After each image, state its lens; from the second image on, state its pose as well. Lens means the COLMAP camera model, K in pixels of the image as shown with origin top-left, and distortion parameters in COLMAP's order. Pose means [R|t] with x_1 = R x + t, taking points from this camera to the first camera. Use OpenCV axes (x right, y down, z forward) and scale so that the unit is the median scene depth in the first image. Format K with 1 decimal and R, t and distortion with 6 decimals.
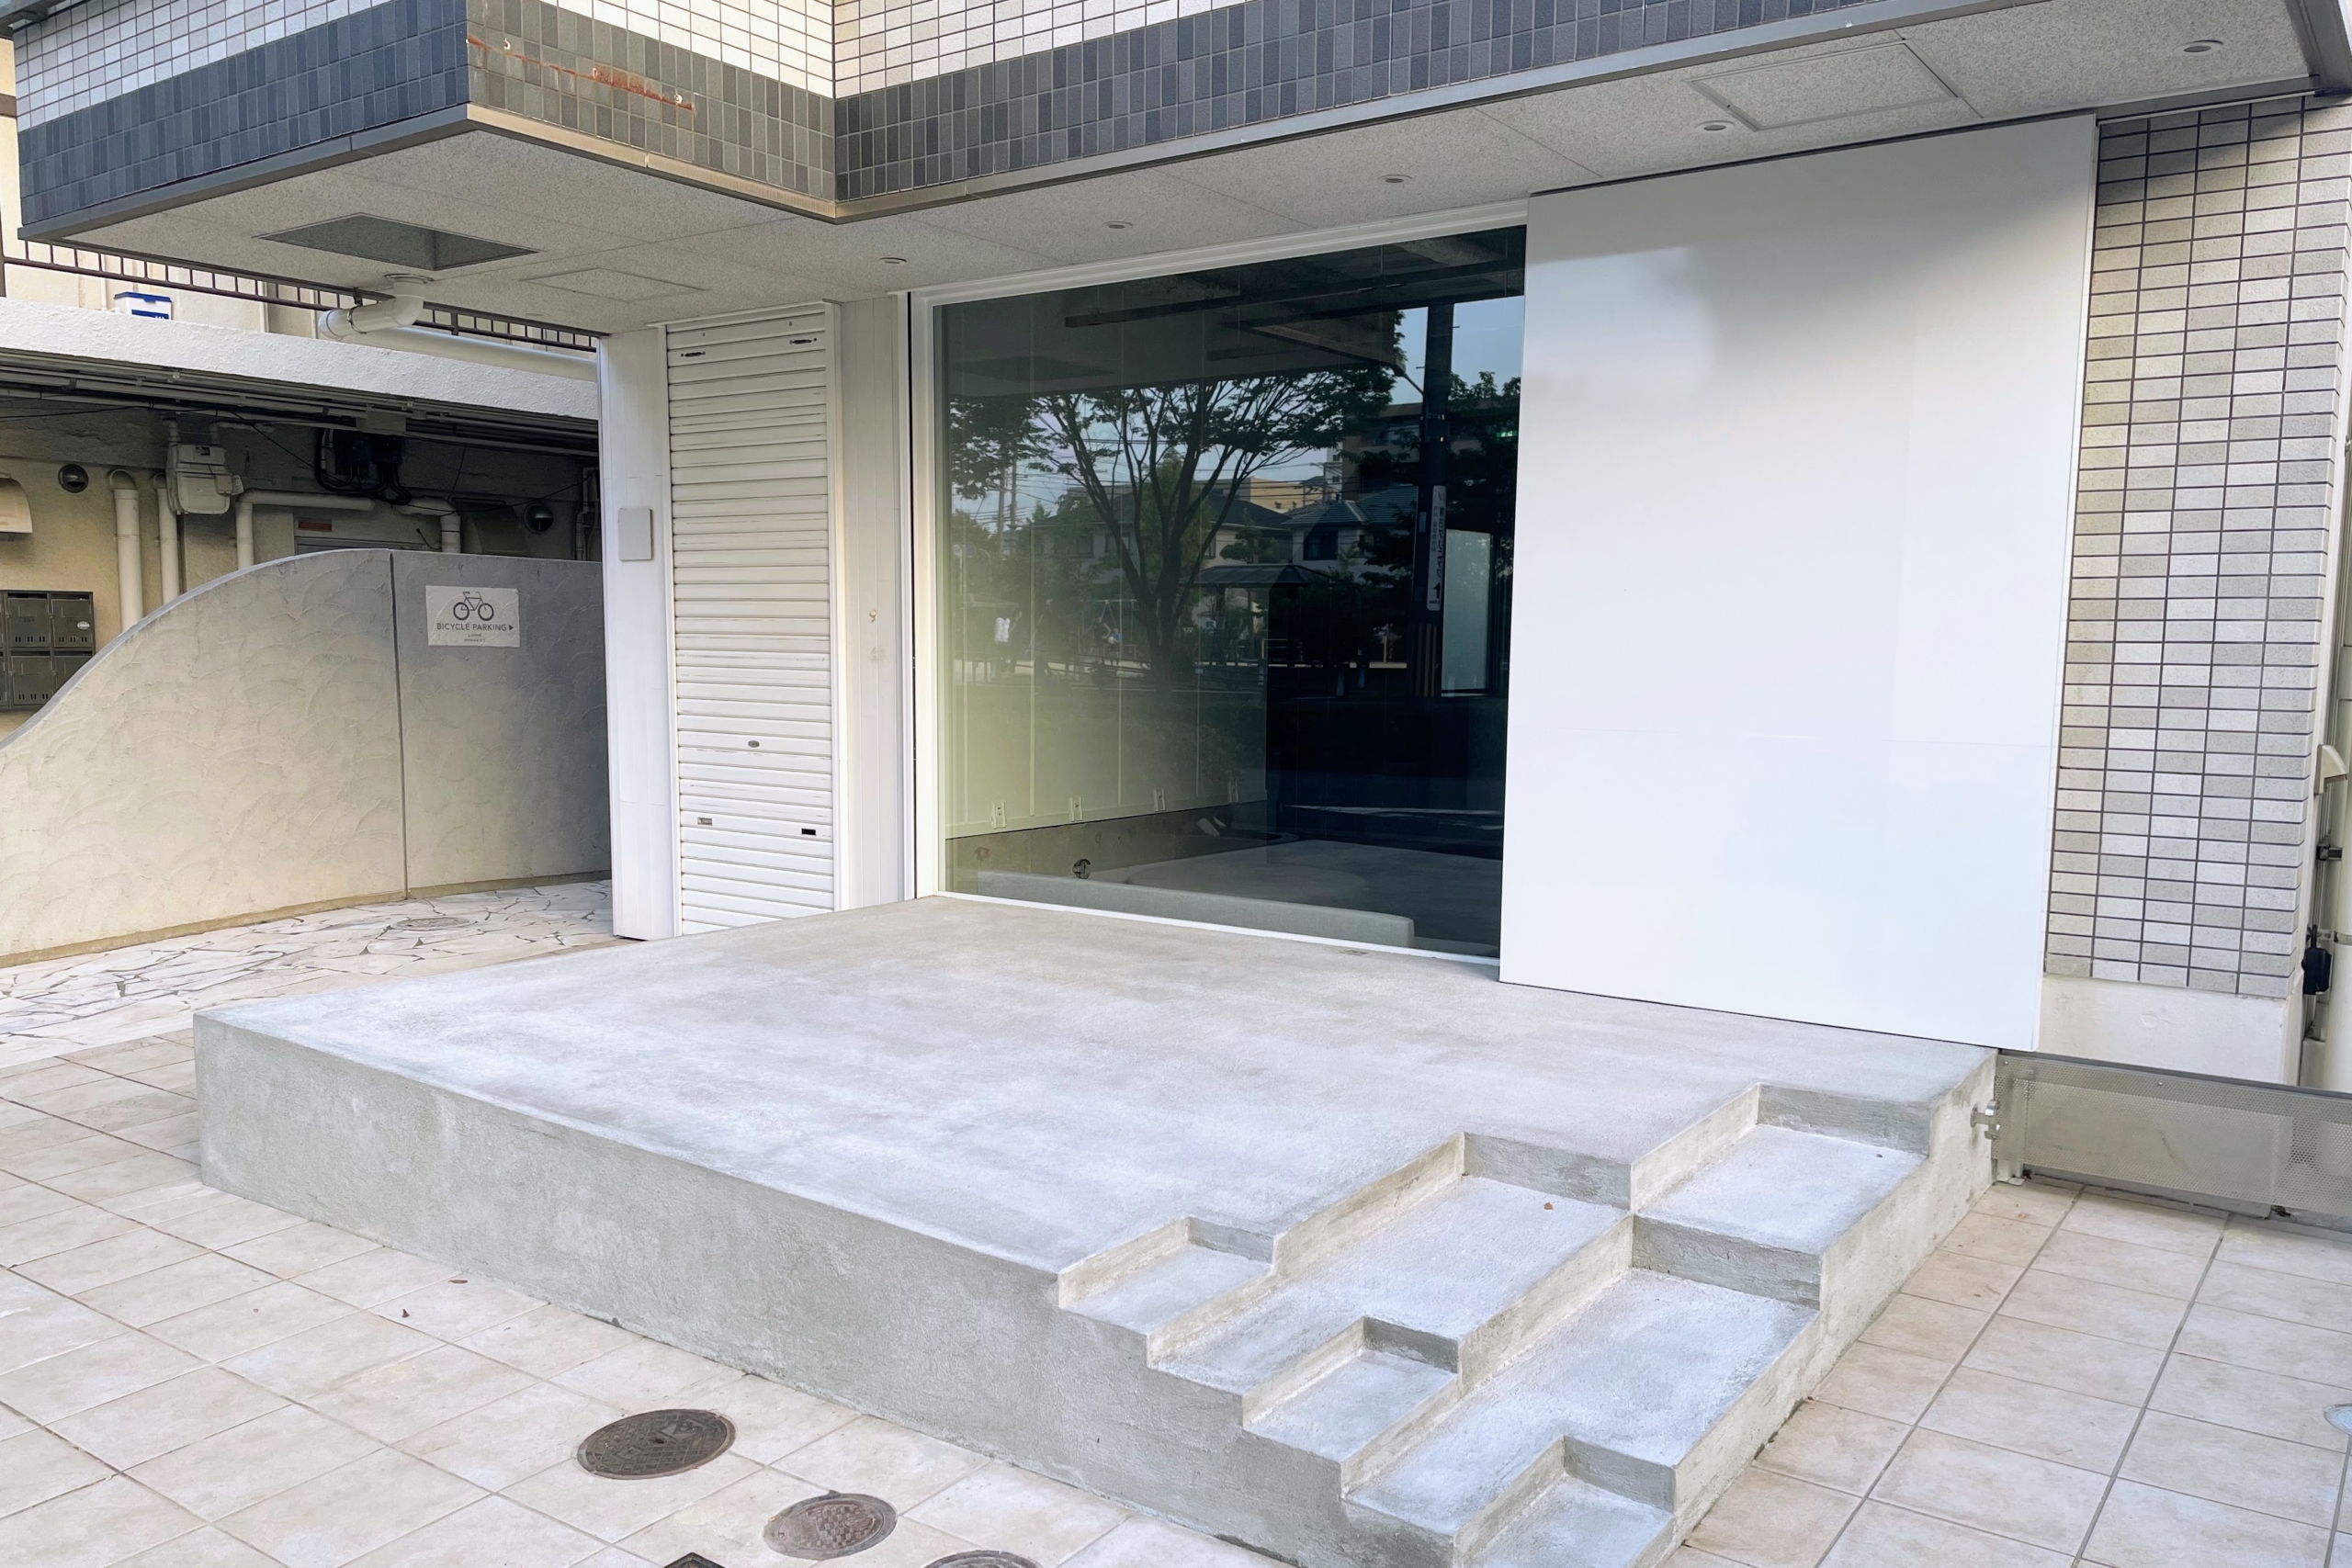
lens RADIAL K [[1782.7, 0, 1183.8], [0, 1782.7, 829.6], [0, 0, 1]] dist [0.094607, -0.122635]
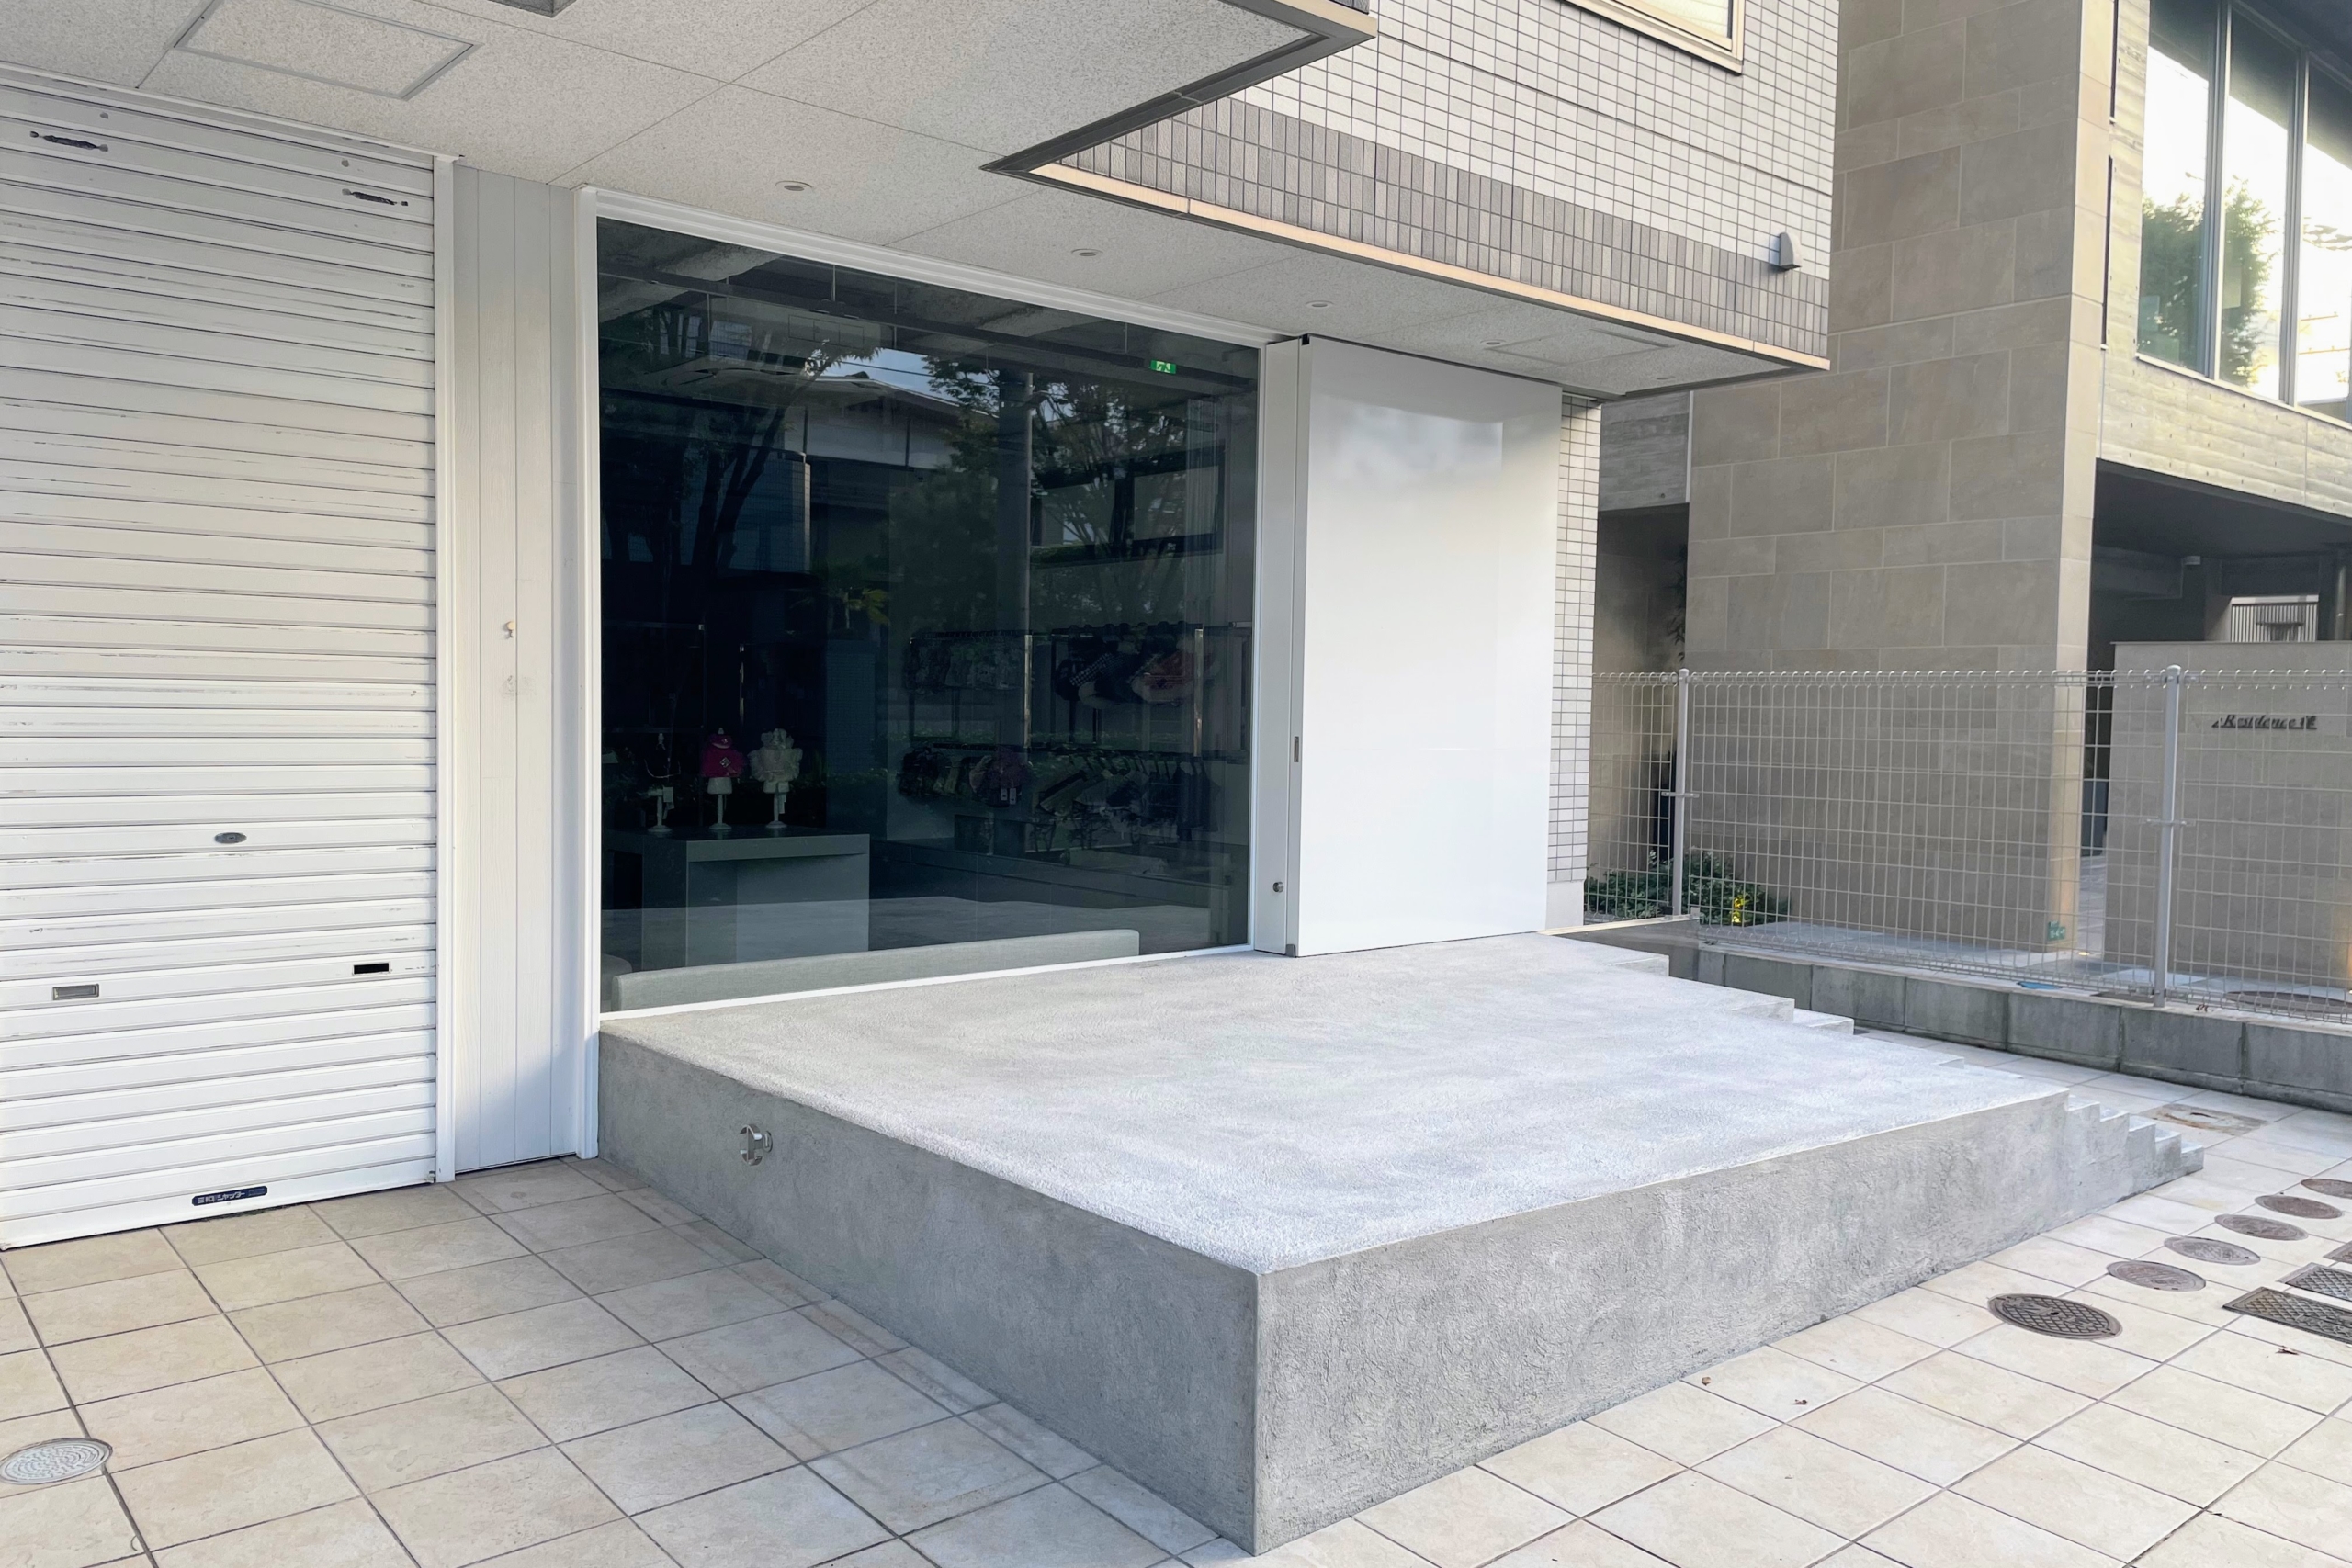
lens RADIAL K [[1764.0, 0, 1181.2], [0, 1764.0, 780.7], [0, 0, 1]] dist [0.086826, -0.113281]
pose [[0.241461, -0.048949, 0.969175, -1.121276], [0.087941, 0.995721, 0.028380, -0.085774], [-0.966418, 0.078378, 0.244732, 0.854954]]
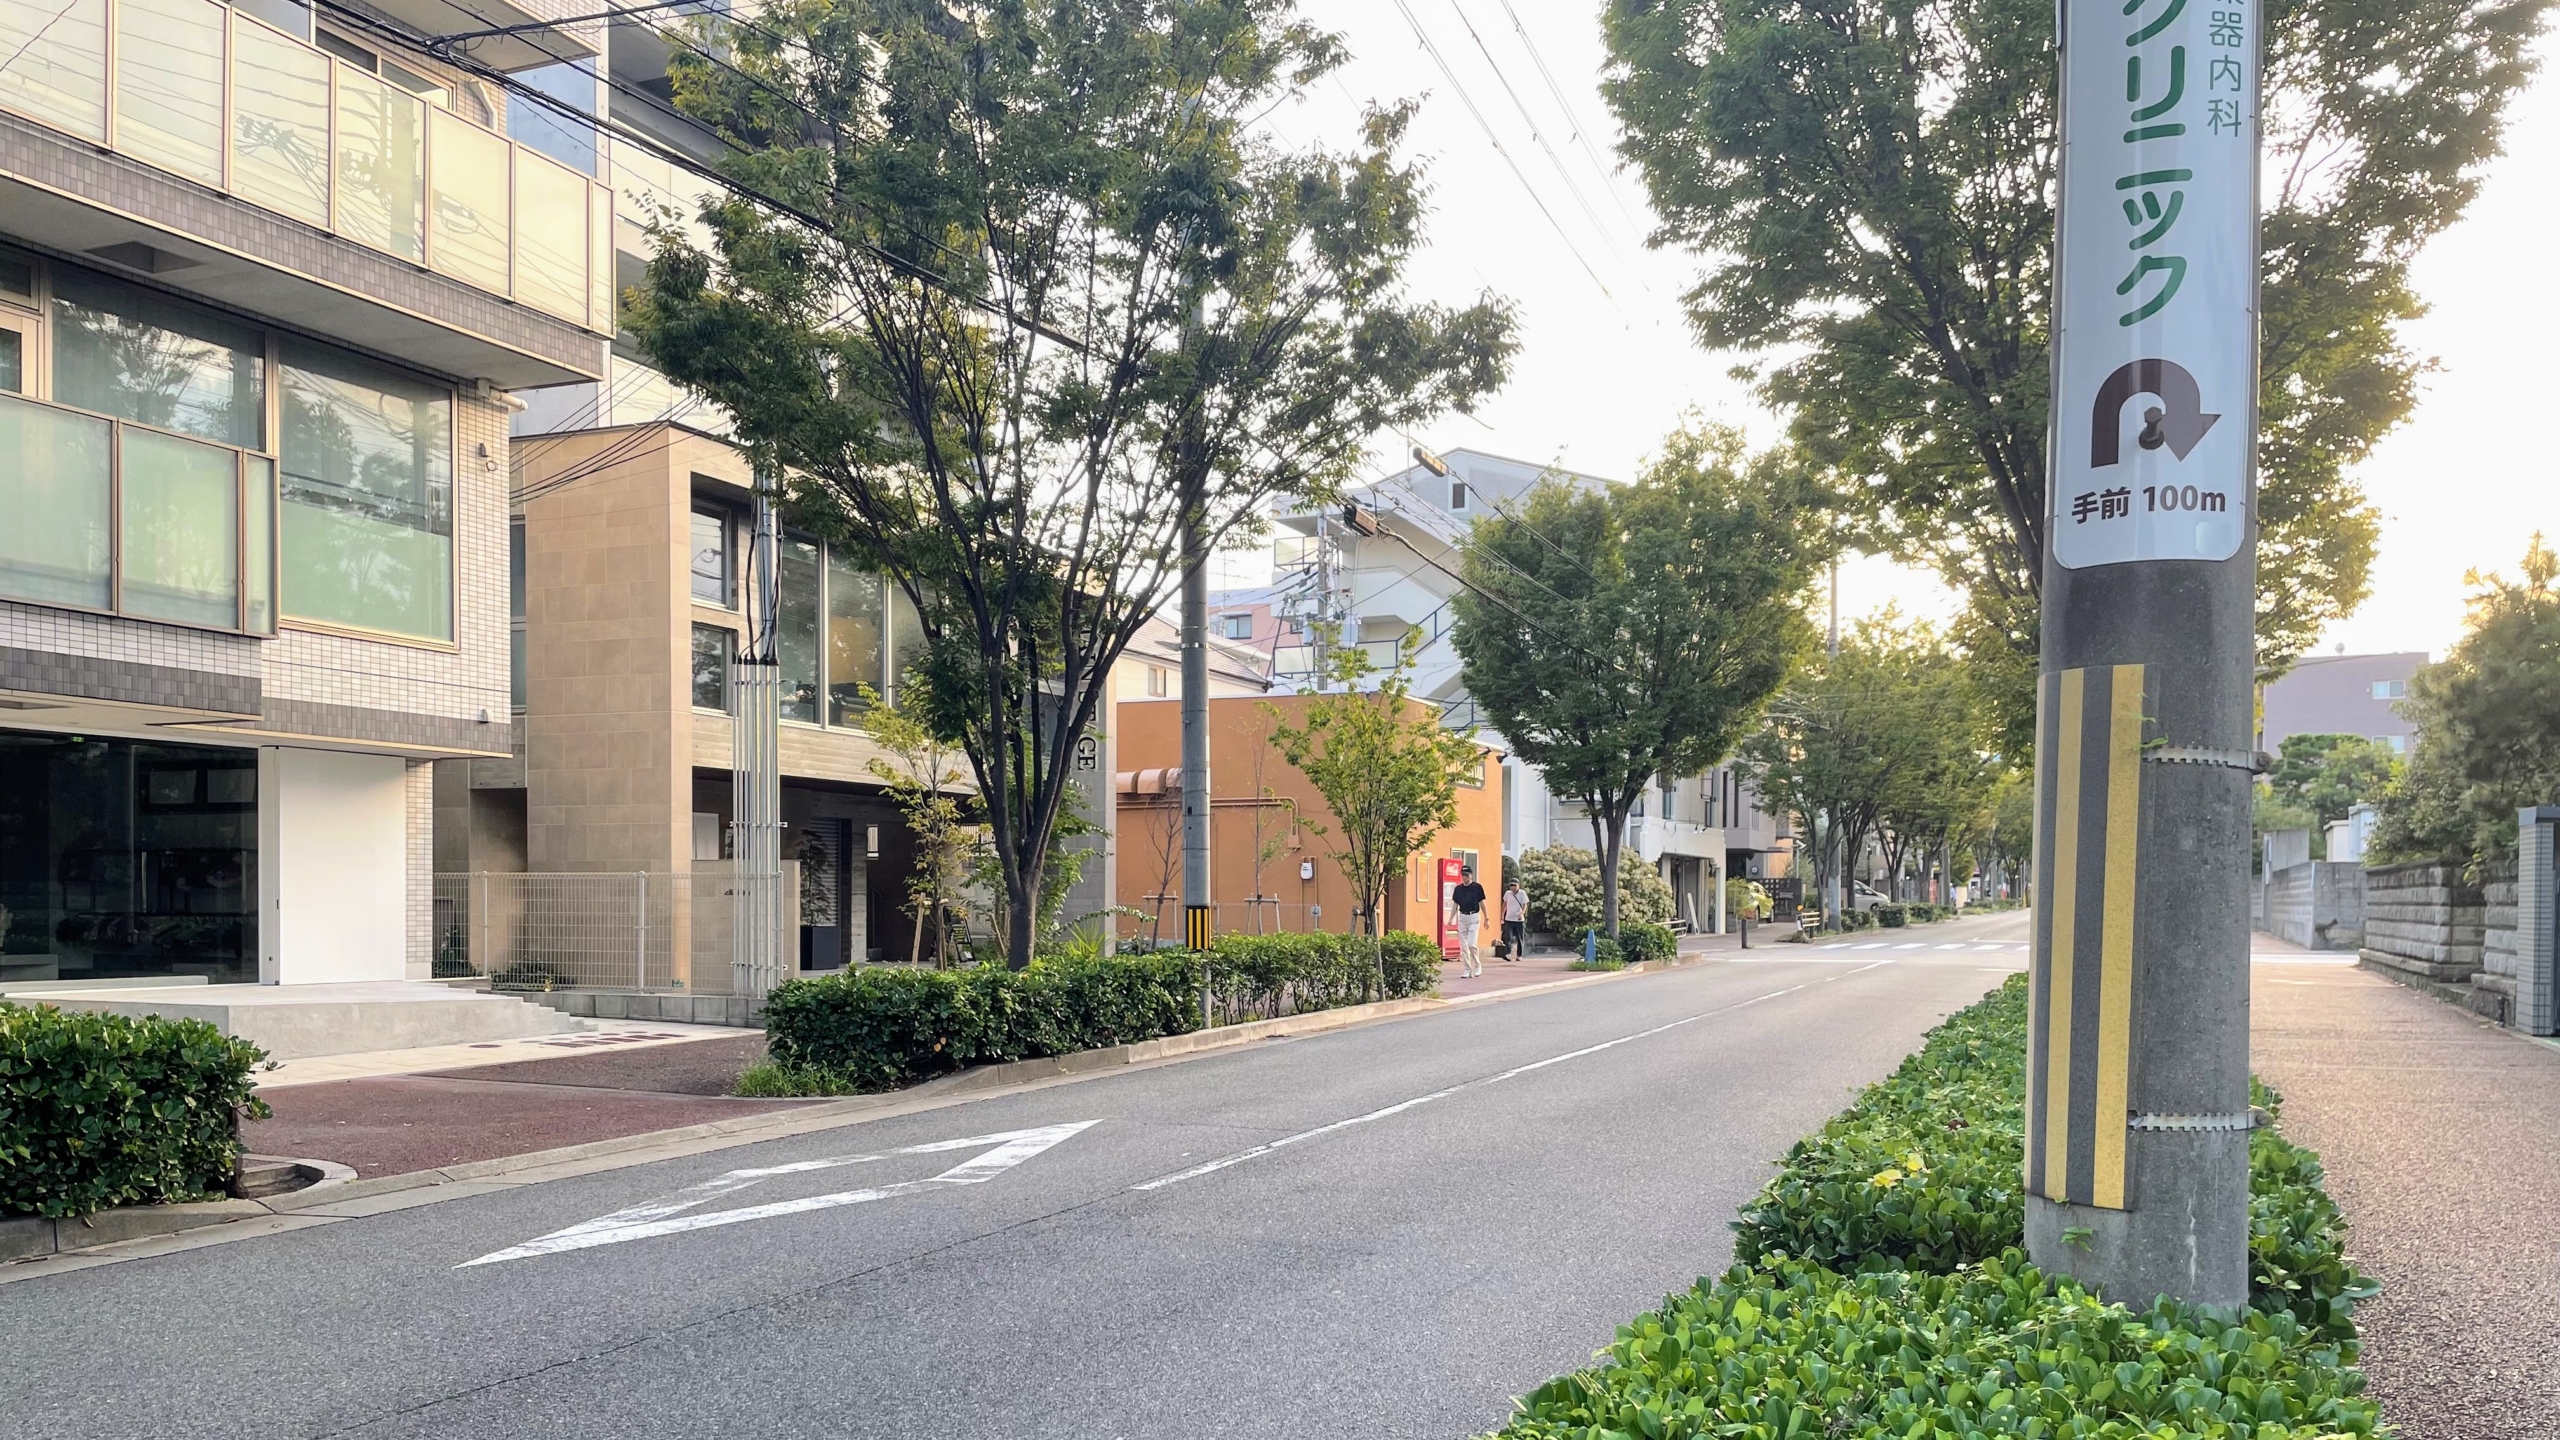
lens RADIAL K [[1961.3, 0, 1293.2], [0, 1961.3, 926.6], [0, 0, 1]] dist [0.092729, -0.104209]
pose [[-0.212026, -0.023175, 0.976989, -4.029310], [0.096527, 0.994334, 0.044535, -0.003004], [-0.972485, 0.103748, -0.208588, -0.016092]]
